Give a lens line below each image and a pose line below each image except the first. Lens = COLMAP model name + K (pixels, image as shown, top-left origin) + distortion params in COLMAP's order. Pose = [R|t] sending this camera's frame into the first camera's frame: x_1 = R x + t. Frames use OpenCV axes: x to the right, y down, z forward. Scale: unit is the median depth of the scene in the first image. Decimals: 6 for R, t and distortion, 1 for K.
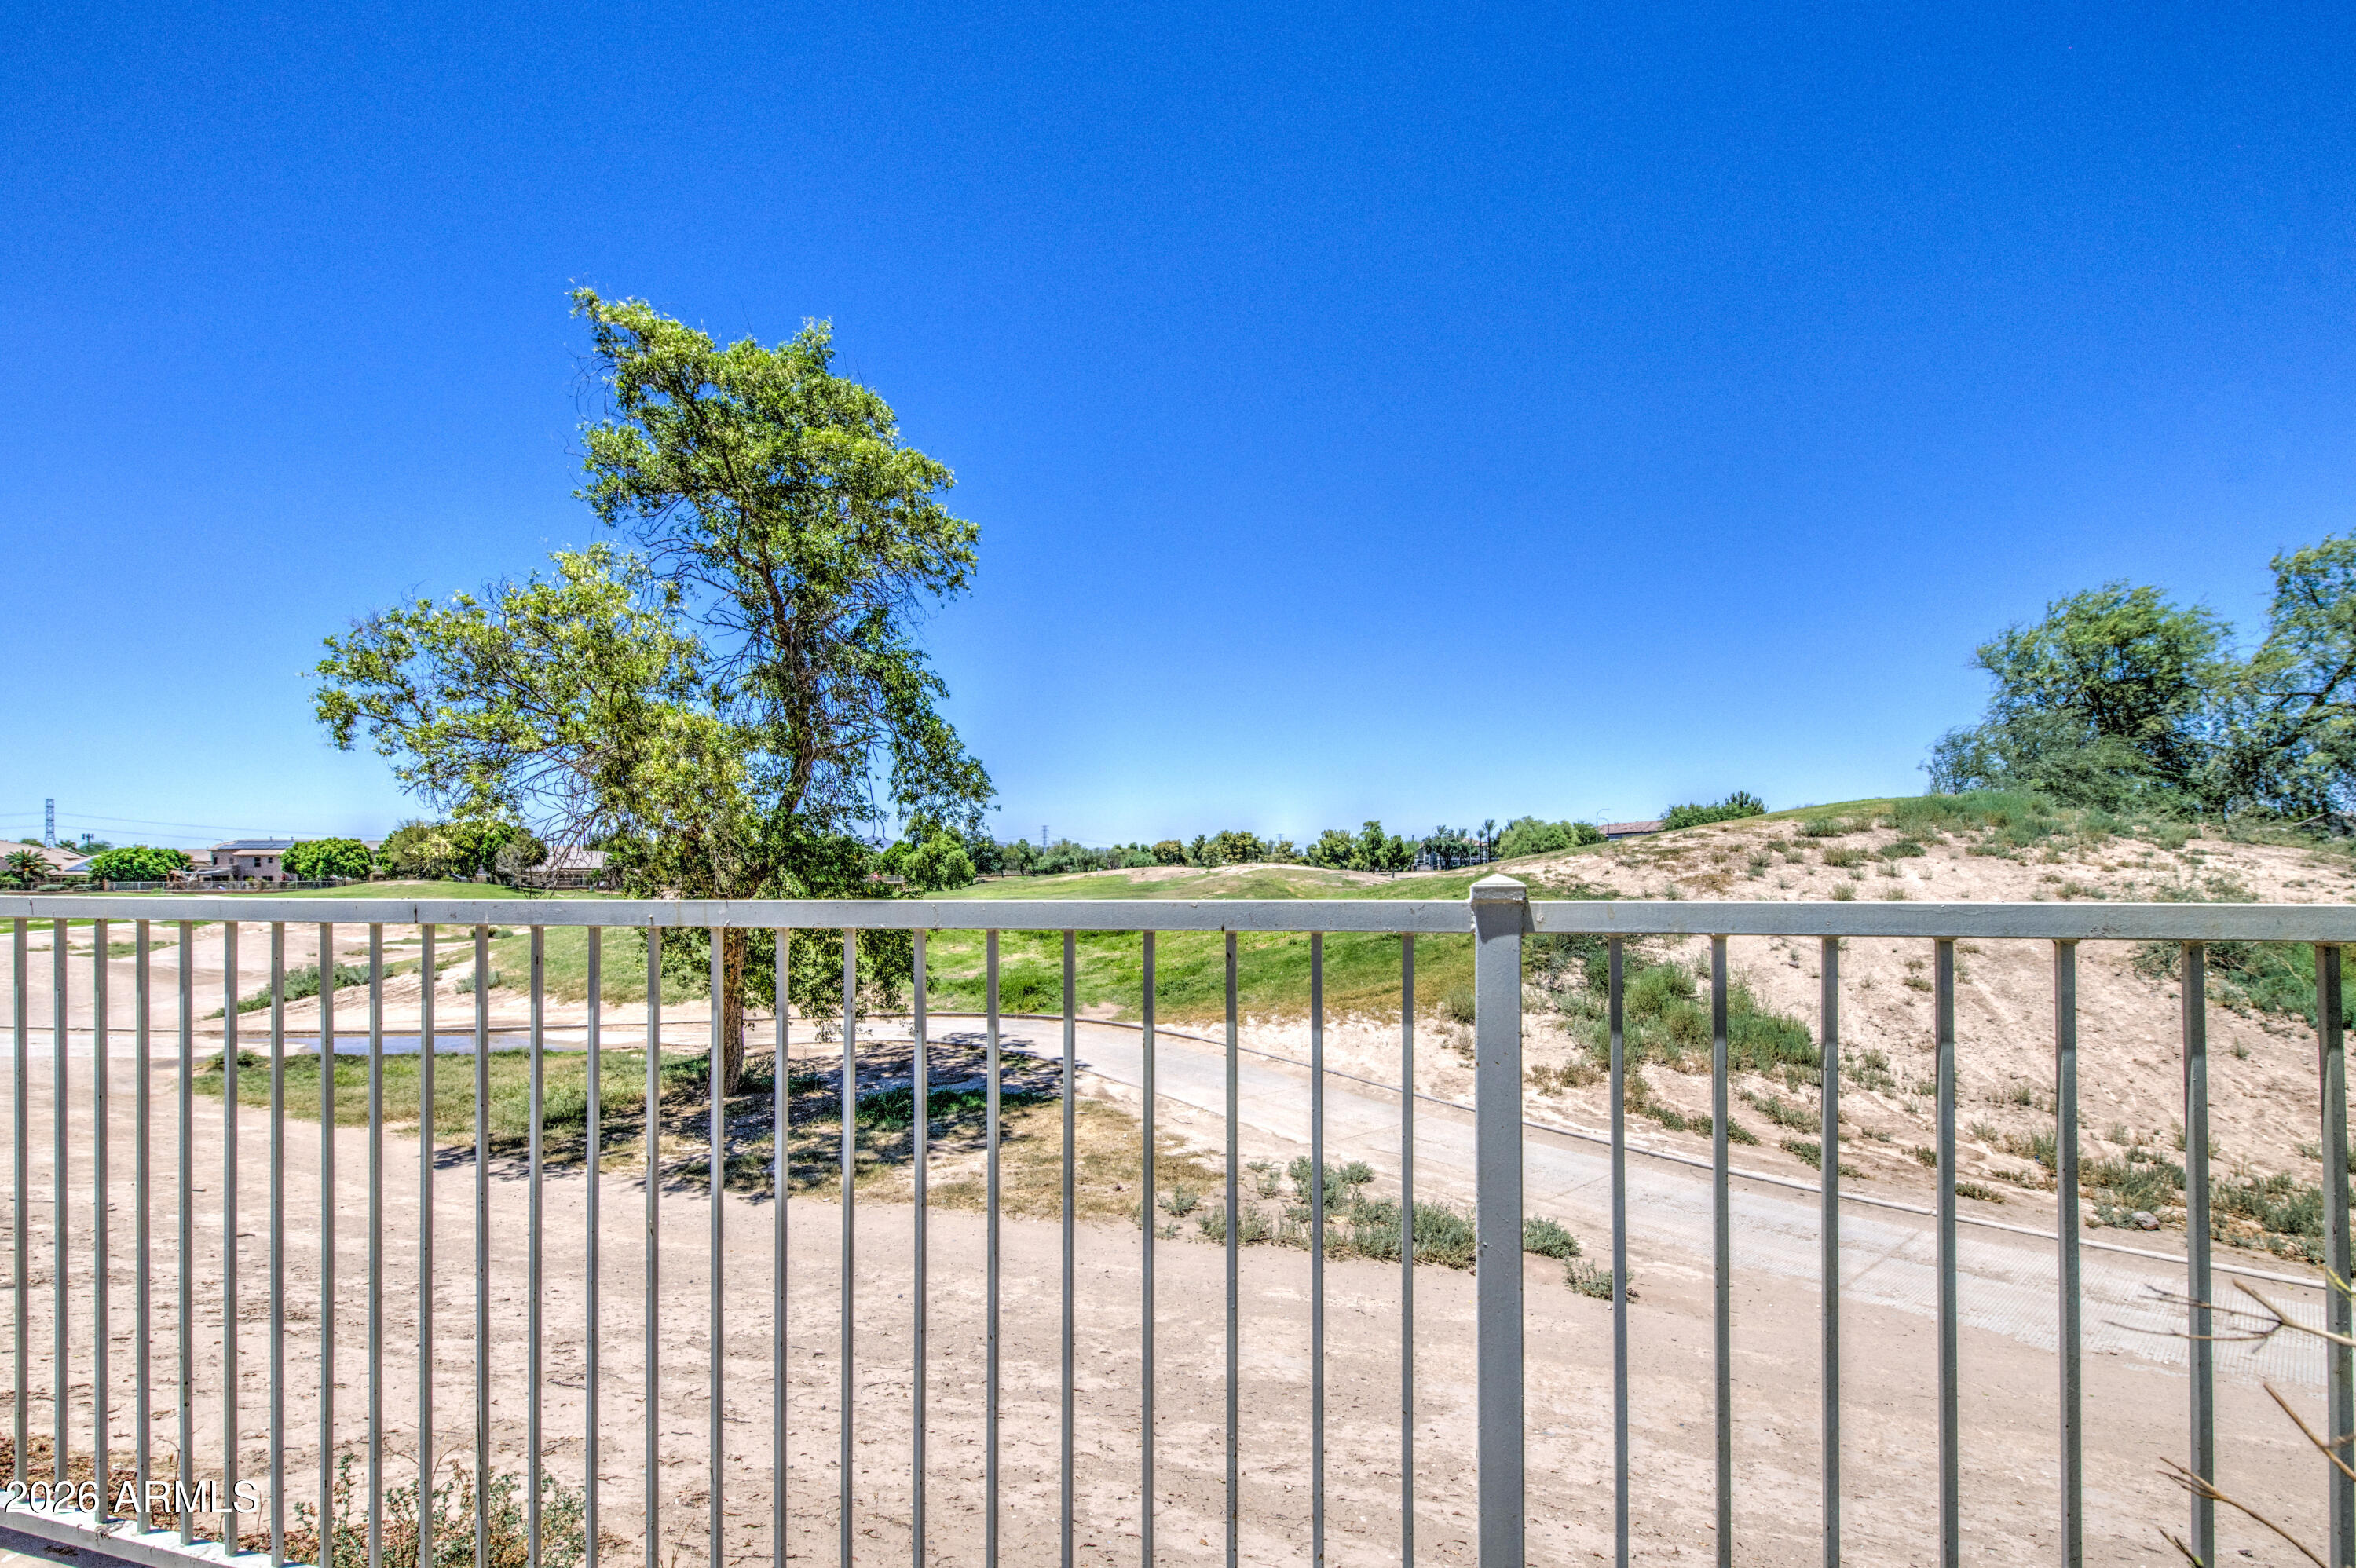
lens RADIAL K [[1017.8, 0, 1174.3], [0, 1017.8, 880.4], [0, 0, 1]] dist [0.011218, 0.000005]
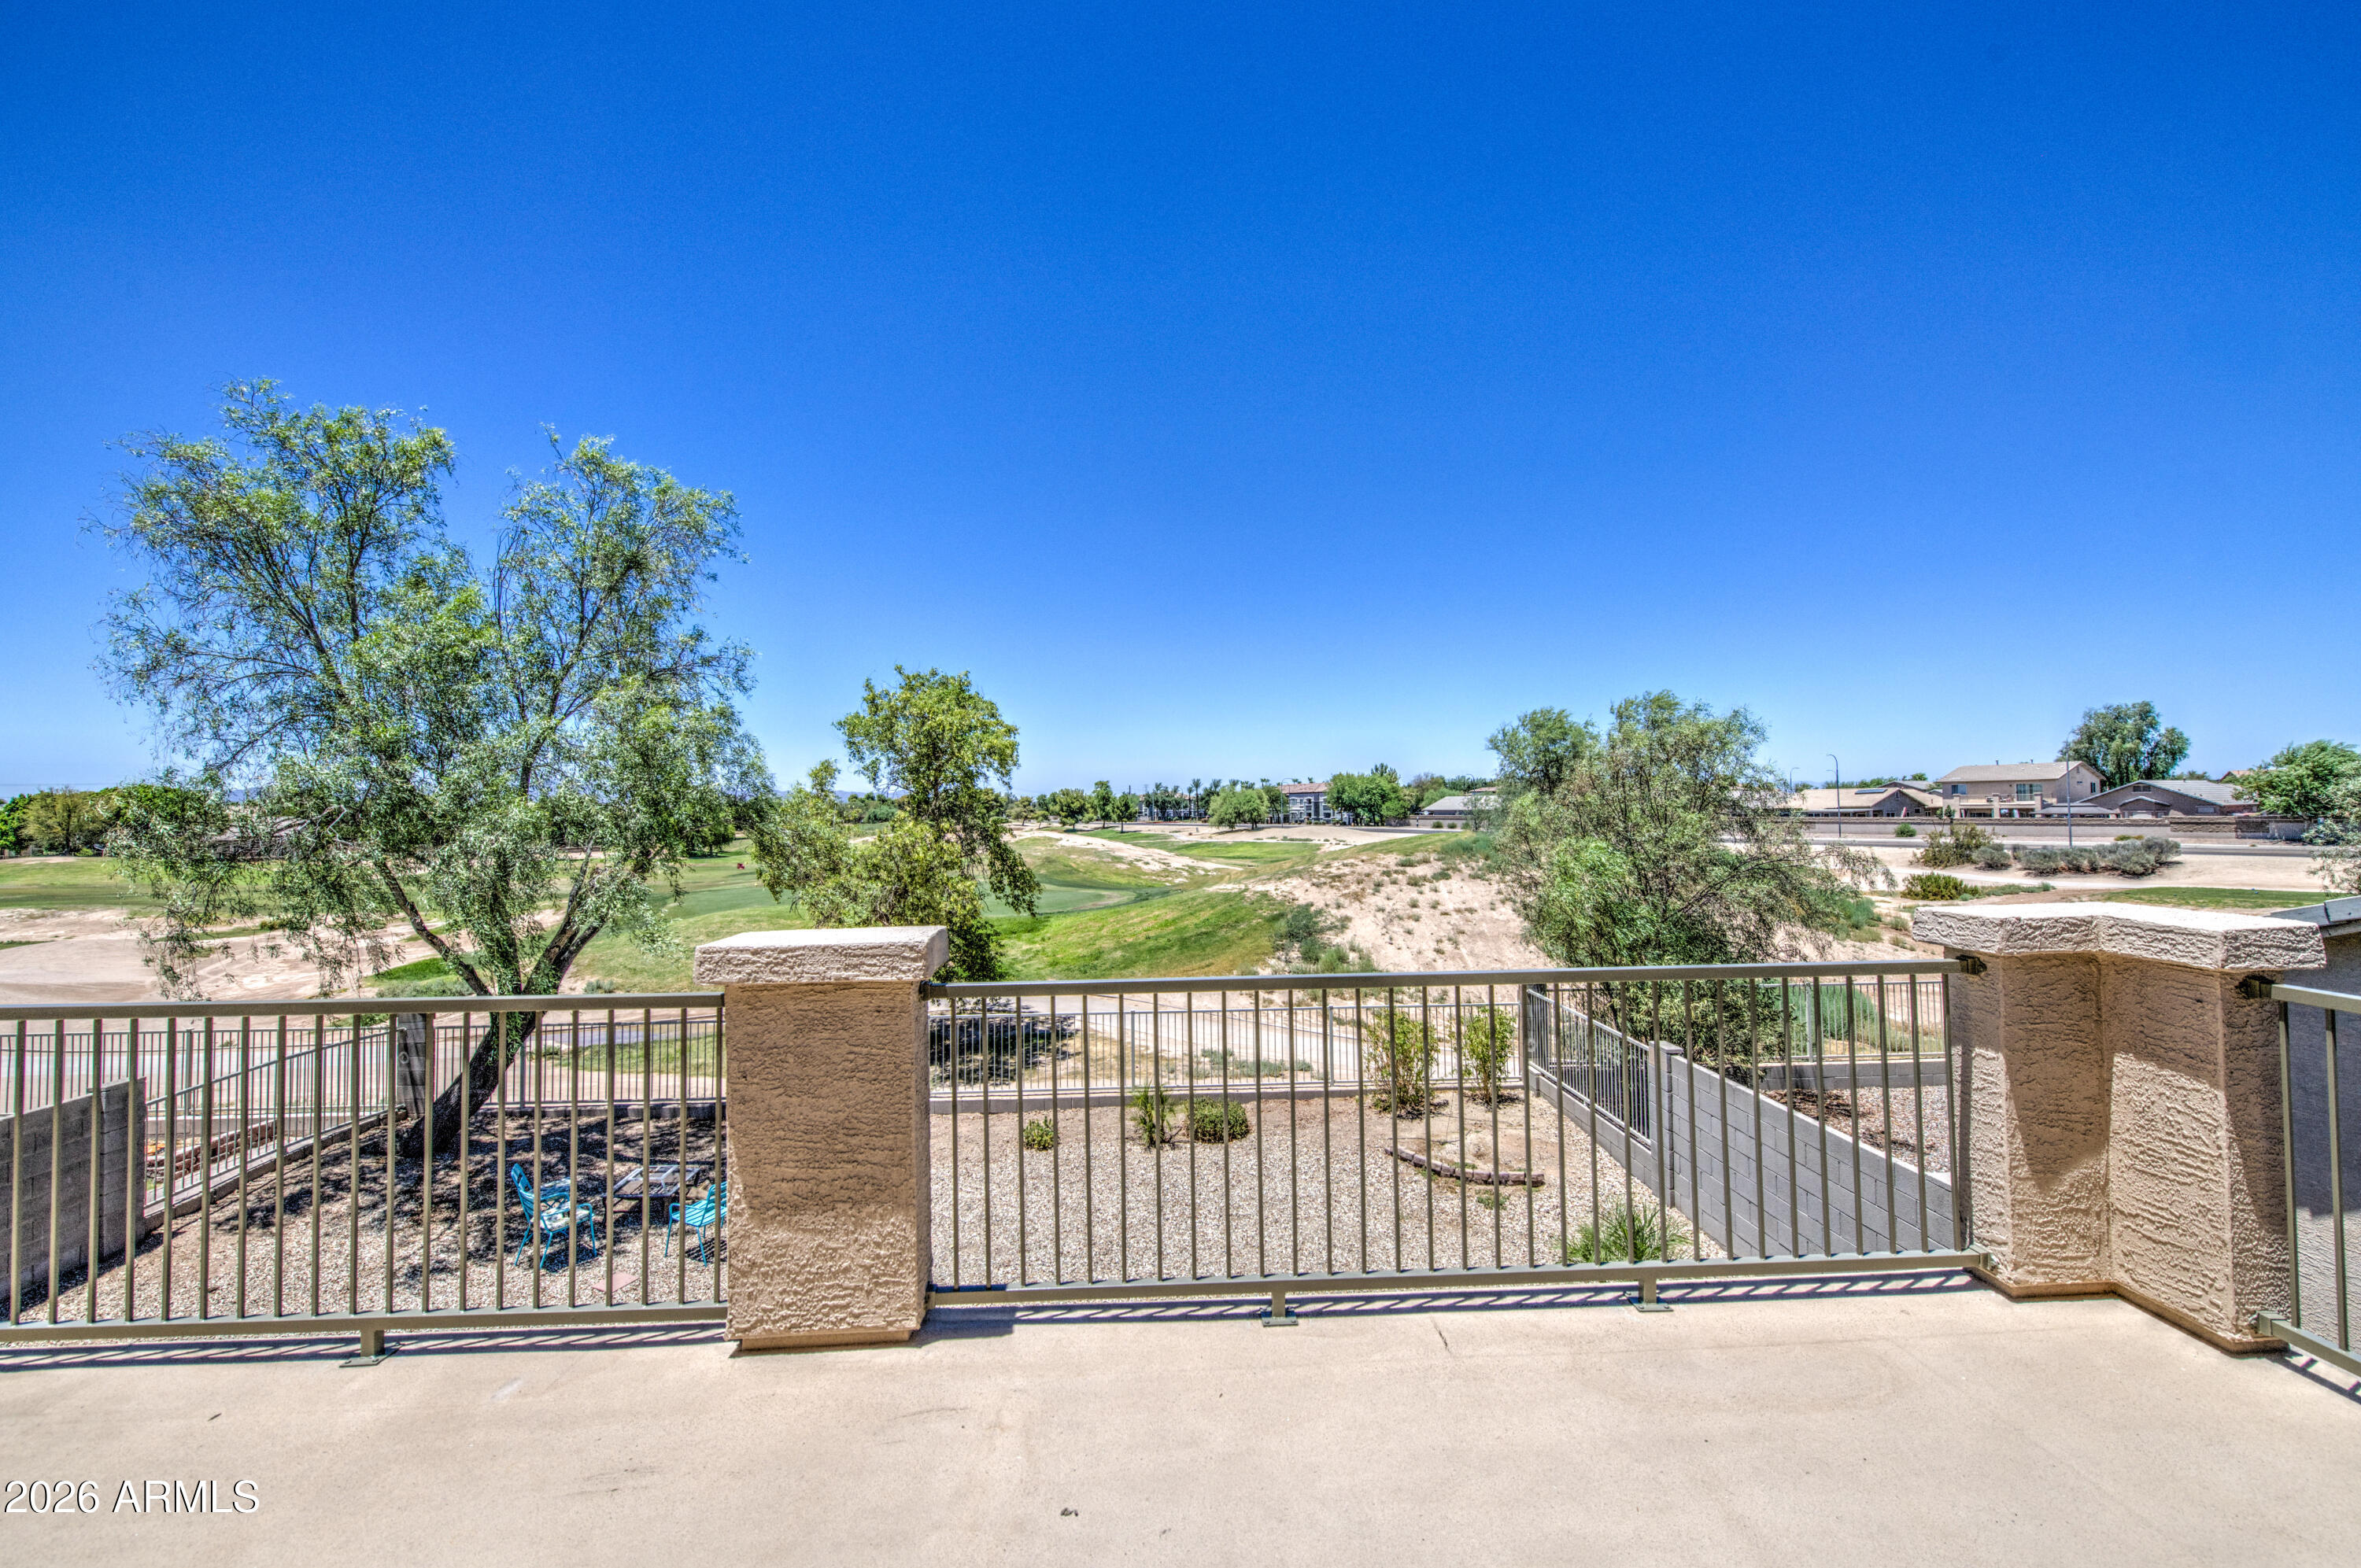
lens RADIAL K [[957.5, 0, 1197.7], [0, 957.5, 779.4], [0, 0, 1]] dist [0.000565, -0.000034]
pose [[0.951955, 0.002112, 0.306230, -0.301682], [0.009690, 0.999268, -0.037012, -0.146438], [-0.306084, 0.038201, 0.951238, -0.612776]]
